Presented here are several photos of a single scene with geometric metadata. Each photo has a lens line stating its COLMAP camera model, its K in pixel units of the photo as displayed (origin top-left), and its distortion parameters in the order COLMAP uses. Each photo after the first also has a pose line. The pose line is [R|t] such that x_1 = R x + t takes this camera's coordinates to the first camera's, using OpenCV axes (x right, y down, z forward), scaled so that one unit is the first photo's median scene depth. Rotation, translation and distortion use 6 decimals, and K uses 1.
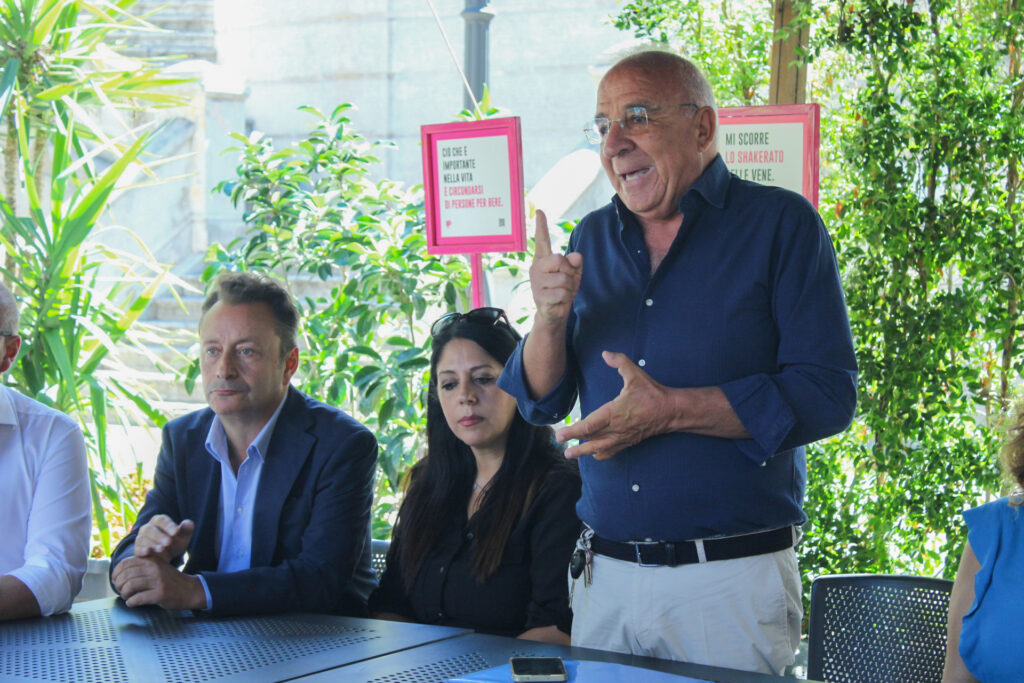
lens RADIAL K [[1894.0, 0, 494.1], [0, 1894.0, 303.3], [0, 0, 1]] dist [0.096400, 0.000000]
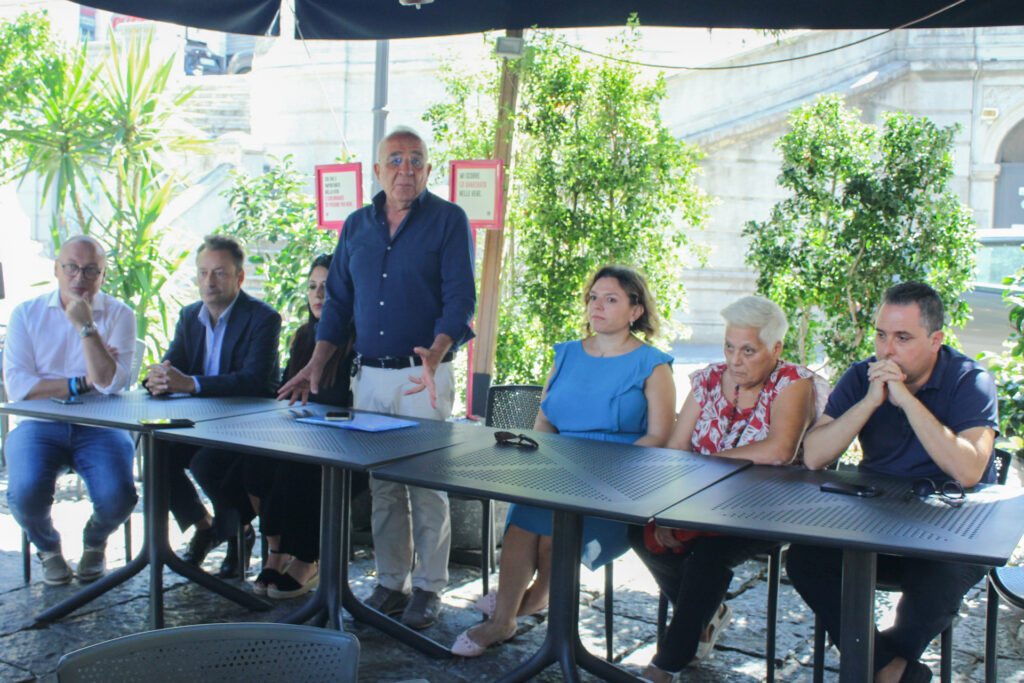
lens RADIAL K [[1155.8, 0, 514.5], [0, 1155.8, 337.0], [0, 0, 1]] dist [0.009305, 0.000000]
pose [[0.999035, 0.019895, 0.039169, 0.117765], [-0.021515, 0.998911, 0.041389, 0.029915], [-0.038303, -0.042192, 0.998375, -0.221946]]
